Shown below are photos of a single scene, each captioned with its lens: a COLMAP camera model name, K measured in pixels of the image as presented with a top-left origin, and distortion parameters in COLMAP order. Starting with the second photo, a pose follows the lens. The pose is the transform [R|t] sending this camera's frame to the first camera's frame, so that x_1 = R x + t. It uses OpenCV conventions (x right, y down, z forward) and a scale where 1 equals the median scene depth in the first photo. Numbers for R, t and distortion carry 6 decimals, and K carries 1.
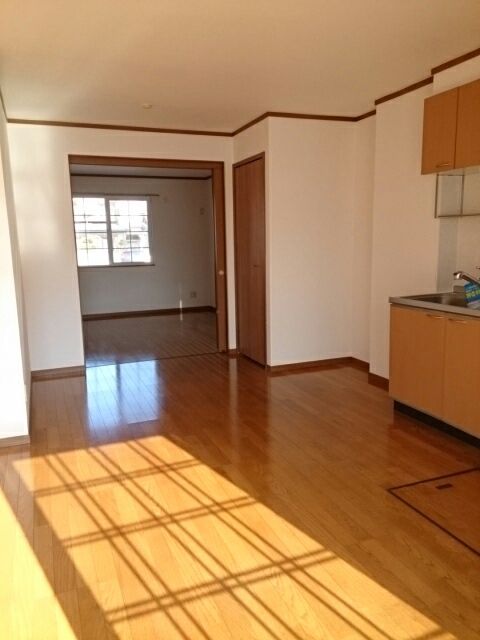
lens RADIAL K [[497.6, 0, 236.5], [0, 497.6, 329.4], [0, 0, 1]] dist [0.054262, -0.001633]
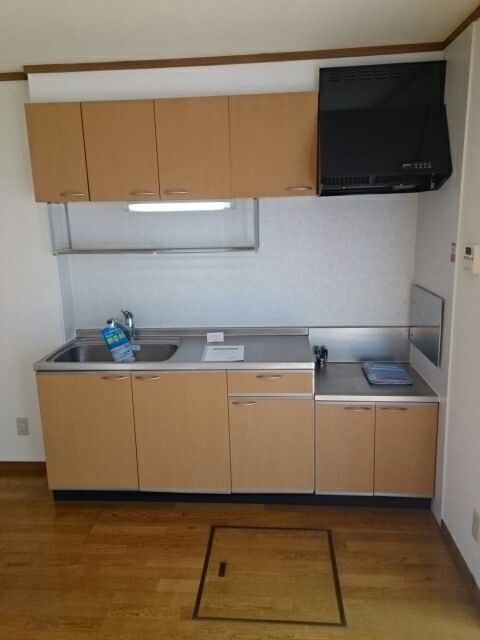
lens RADIAL K [[497.6, 0, 236.5], [0, 497.6, 329.4], [0, 0, 1]] dist [0.054262, -0.001633]
pose [[0.448183, -0.188764, 0.873785, -0.206018], [0.177190, 0.976817, 0.120138, -0.153761], [-0.876205, 0.100982, 0.471239, 0.386534]]
